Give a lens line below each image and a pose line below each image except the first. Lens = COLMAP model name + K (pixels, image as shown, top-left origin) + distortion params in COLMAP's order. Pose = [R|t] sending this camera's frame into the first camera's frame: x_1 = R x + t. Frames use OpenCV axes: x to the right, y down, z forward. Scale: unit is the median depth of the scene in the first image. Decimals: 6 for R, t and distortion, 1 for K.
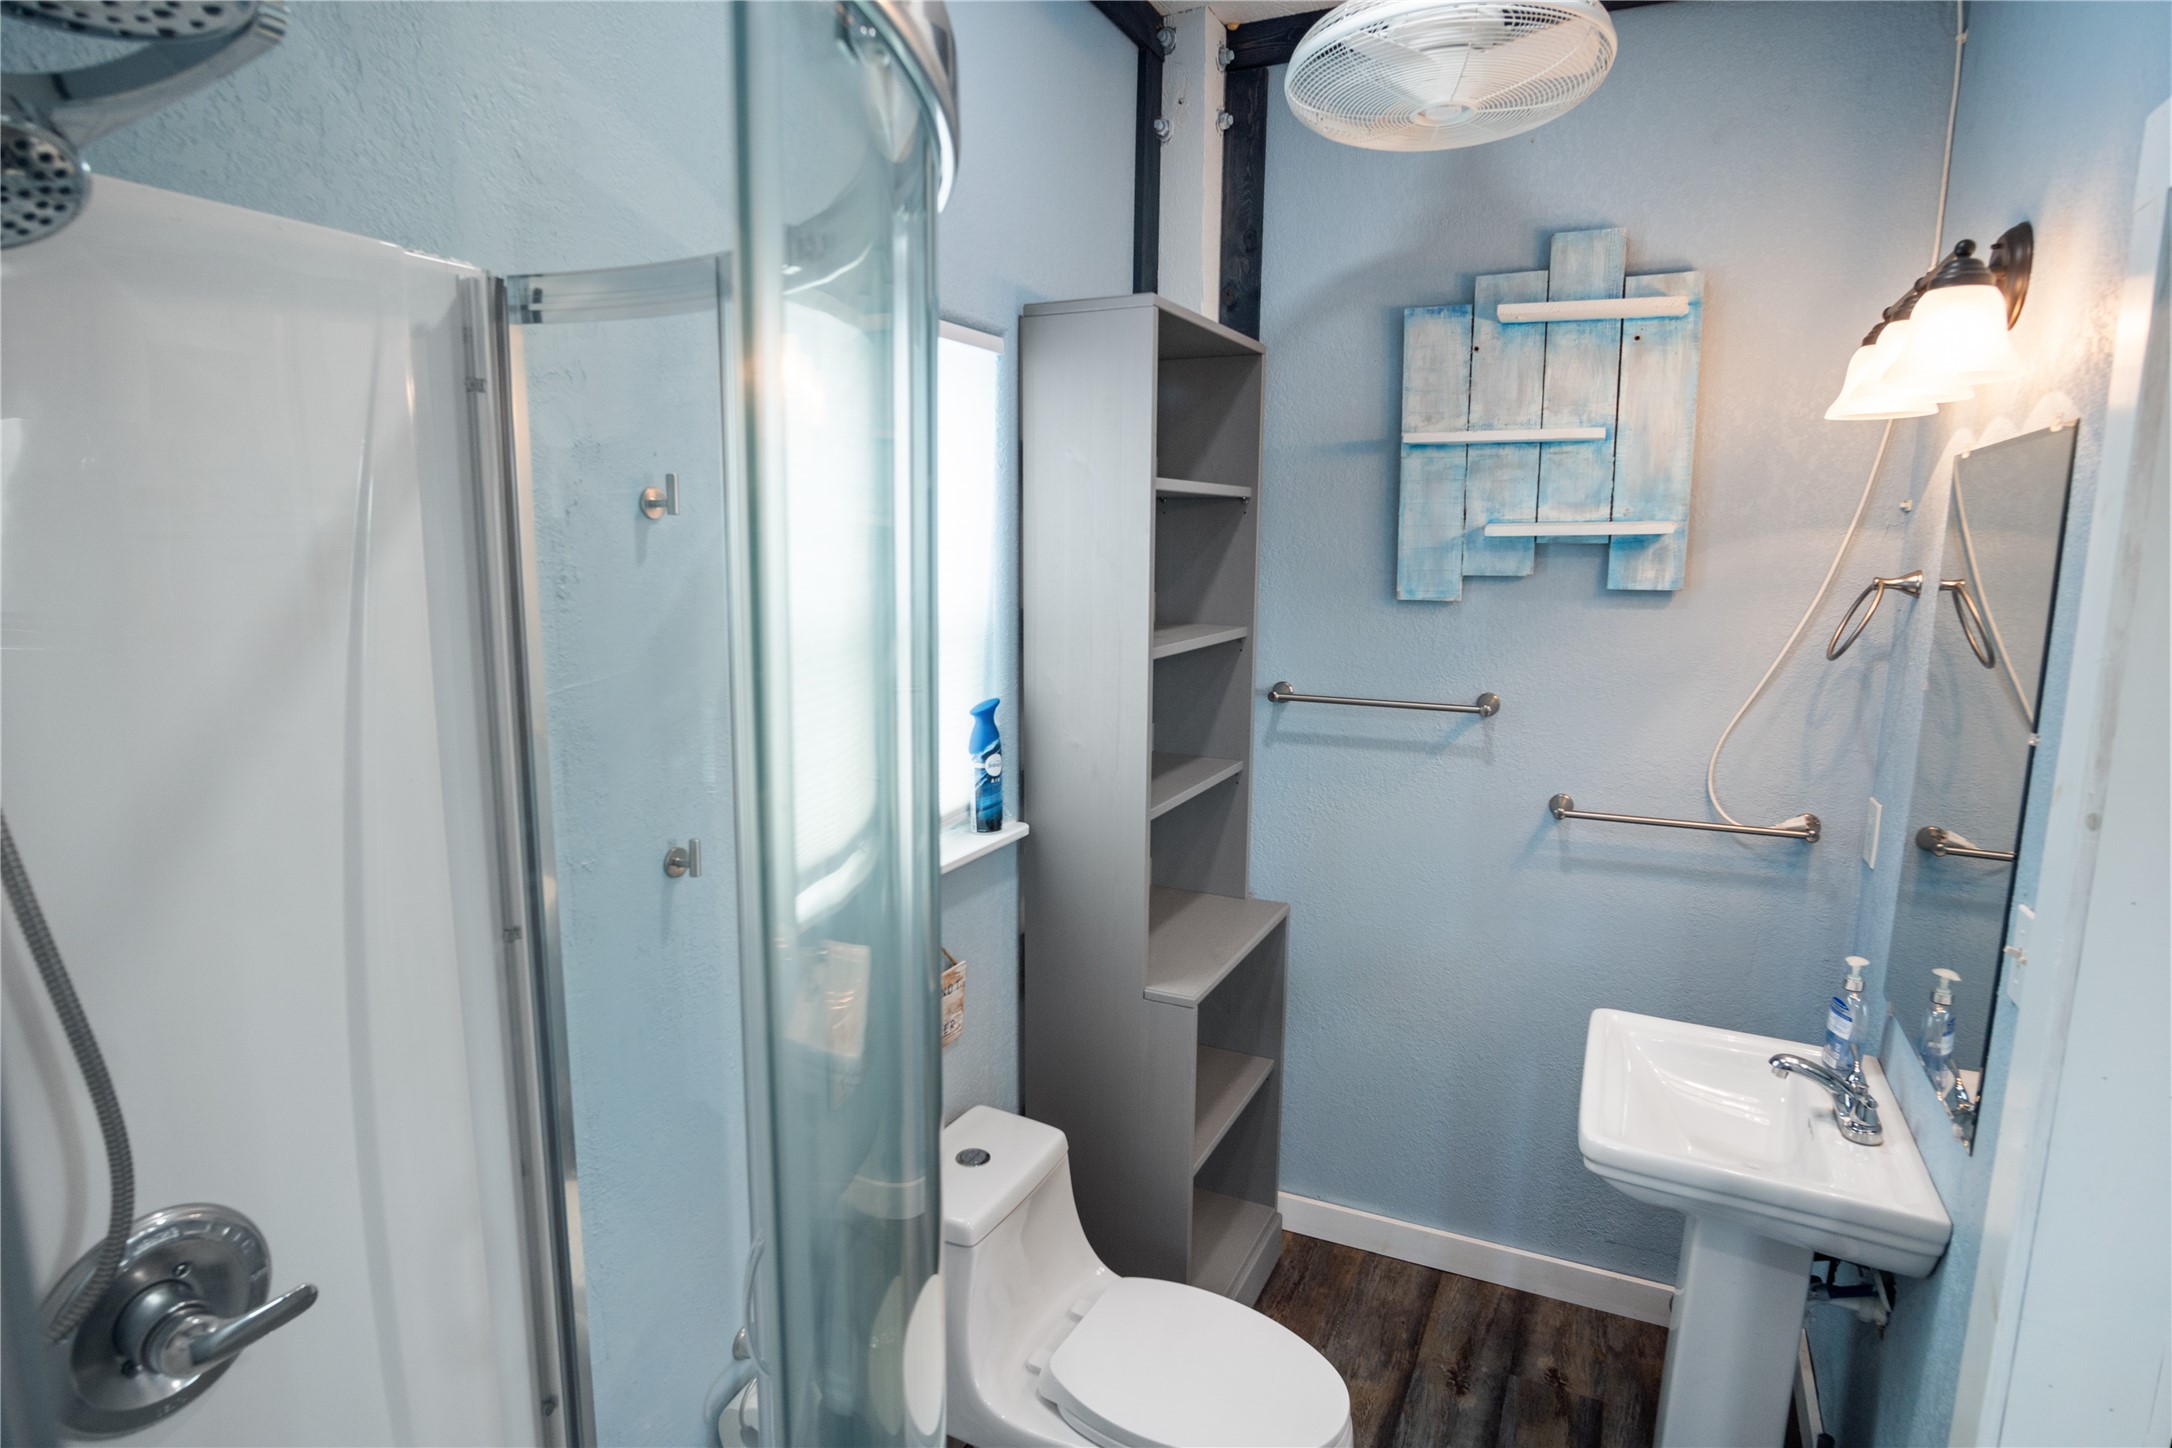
lens RADIAL K [[1156.6, 0, 1085.5], [0, 1156.6, 727.7], [0, 0, 1]] dist [-0.034612, 0.010697]
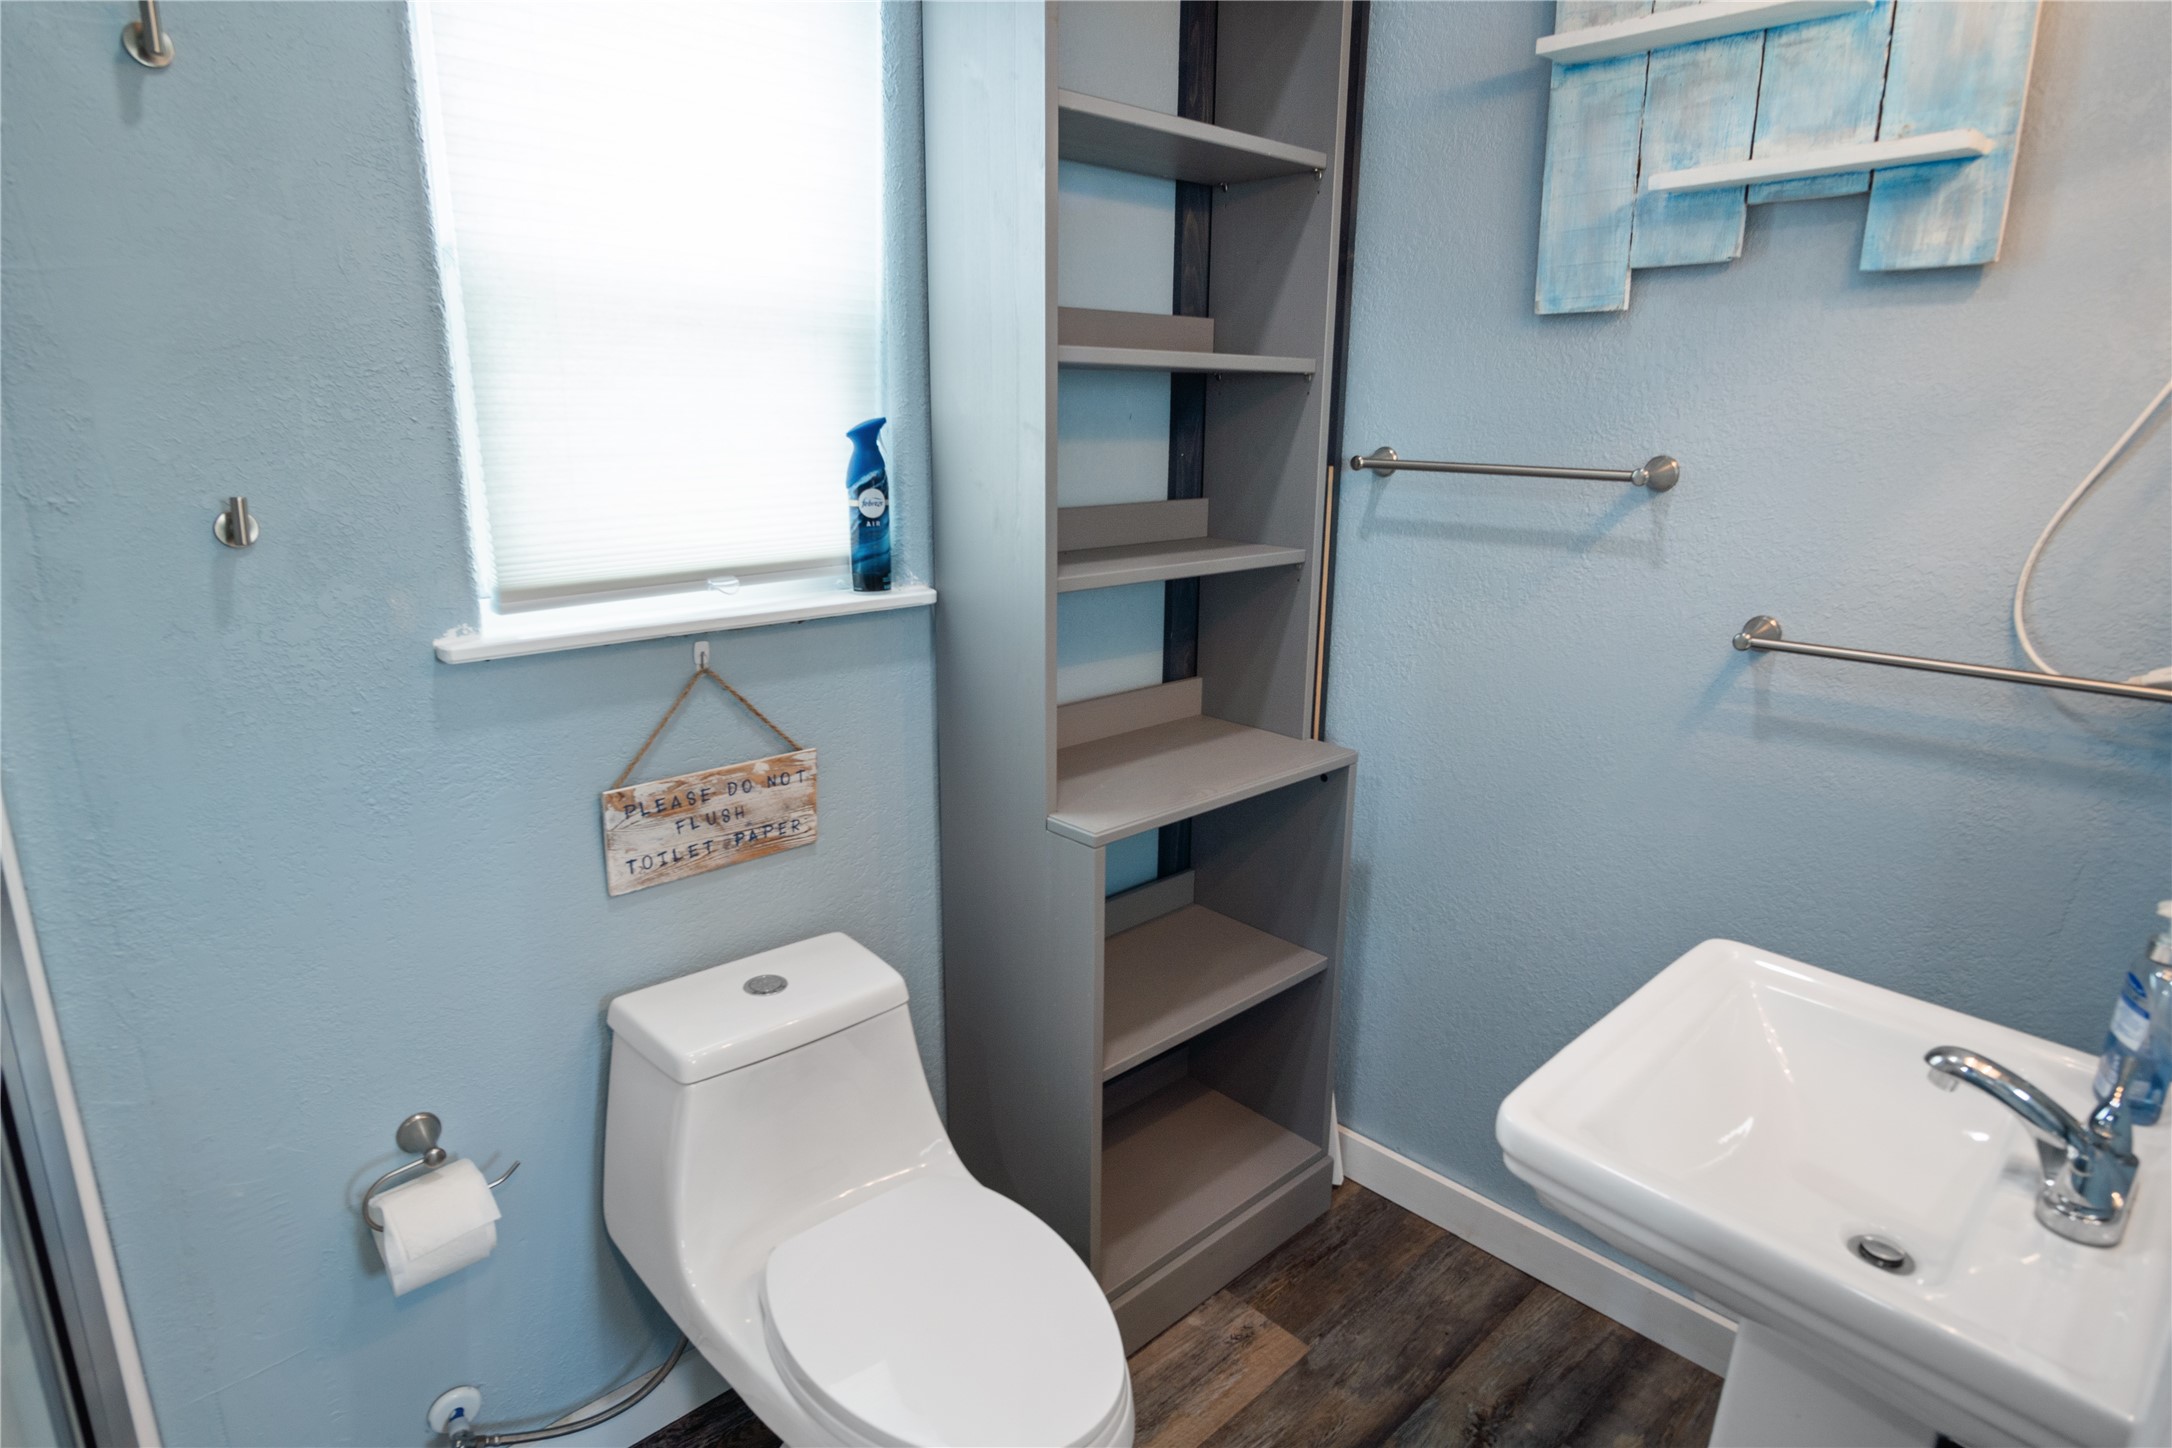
lens RADIAL K [[1195.7, 0, 1086.0], [0, 1195.7, 724.0], [0, 0, 1]] dist [-0.038893, 0.012525]
pose [[0.934718, 0.097103, -0.341866, 0.301309], [-0.066560, 0.992759, 0.099995, 0.078913], [0.349101, -0.070712, 0.934413, 0.259831]]
